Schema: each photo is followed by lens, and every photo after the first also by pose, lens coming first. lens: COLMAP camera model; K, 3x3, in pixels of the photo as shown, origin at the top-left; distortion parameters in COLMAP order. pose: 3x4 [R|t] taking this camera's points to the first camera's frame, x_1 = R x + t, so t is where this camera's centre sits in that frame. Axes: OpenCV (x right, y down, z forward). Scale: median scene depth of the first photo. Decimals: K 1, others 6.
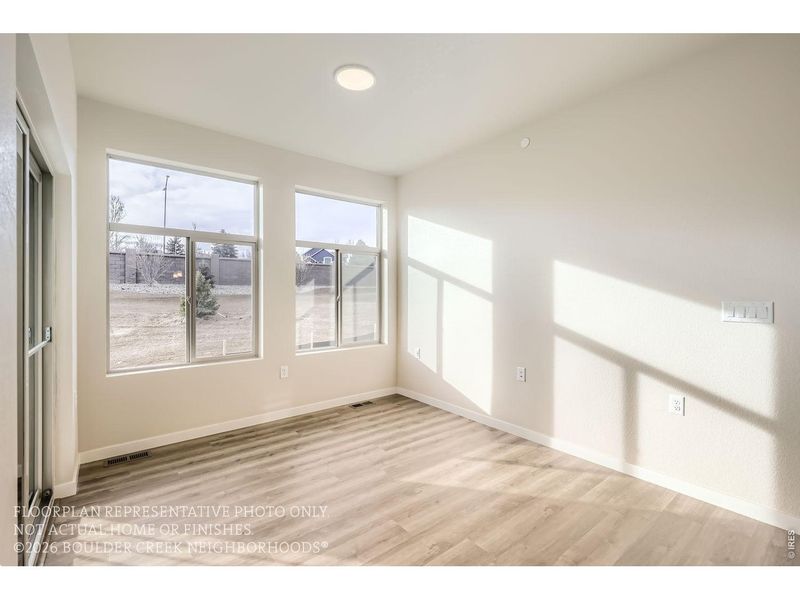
lens RADIAL K [[363.4, 0, 402.2], [0, 363.4, 294.1], [0, 0, 1]] dist [0.005865, -0.001005]
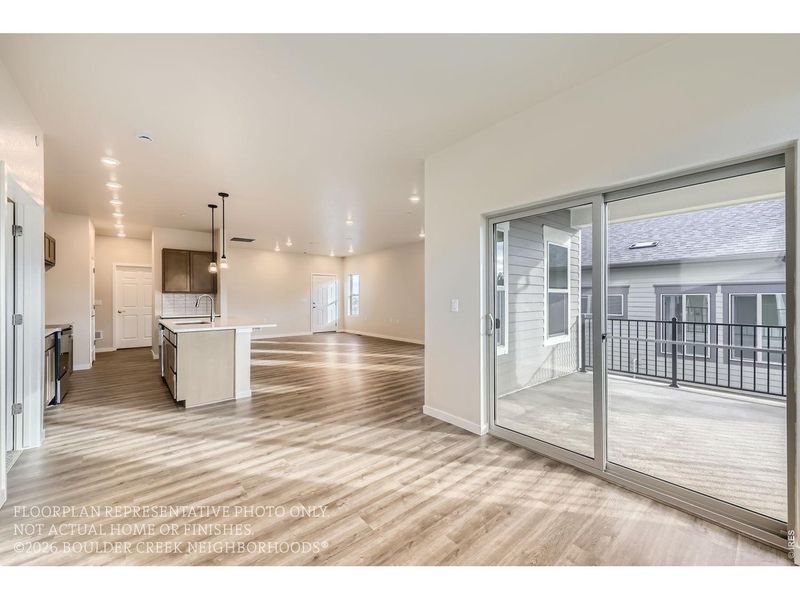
lens RADIAL K [[322.2, 0, 401.2], [0, 322.2, 296.1], [0, 0, 1]] dist [0.004617, -0.000469]
pose [[-0.999697, 0.001521, -0.024554, -0.044475], [0.001576, 0.999996, -0.002207, -0.000993], [0.024550, -0.002245, -0.999696, 1.027856]]
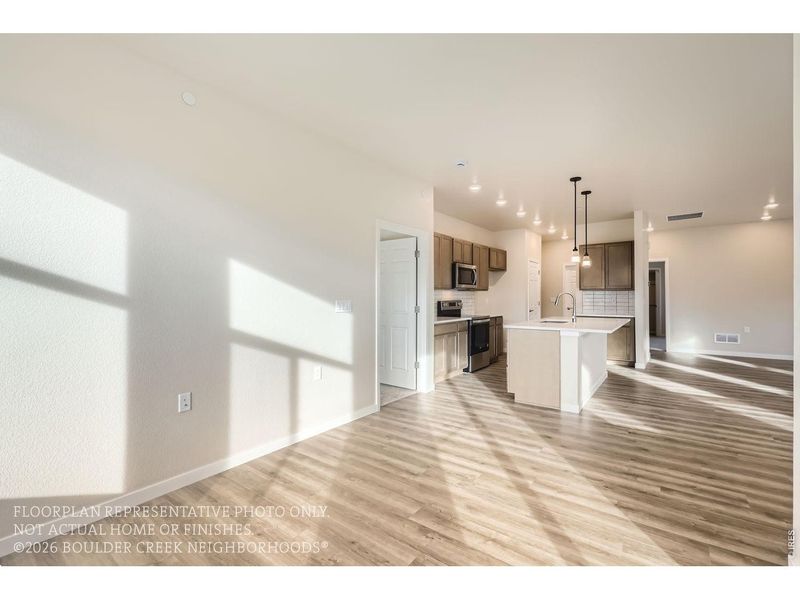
lens RADIAL K [[363.4, 0, 398.9], [0, 363.4, 295.2], [0, 0, 1]] dist [0.005865, -0.001005]
pose [[-0.234372, 0.001566, 0.972146, -0.451196], [0.003805, 0.999993, -0.000693, -0.001031], [-0.972139, 0.003537, -0.234376, 0.653540]]
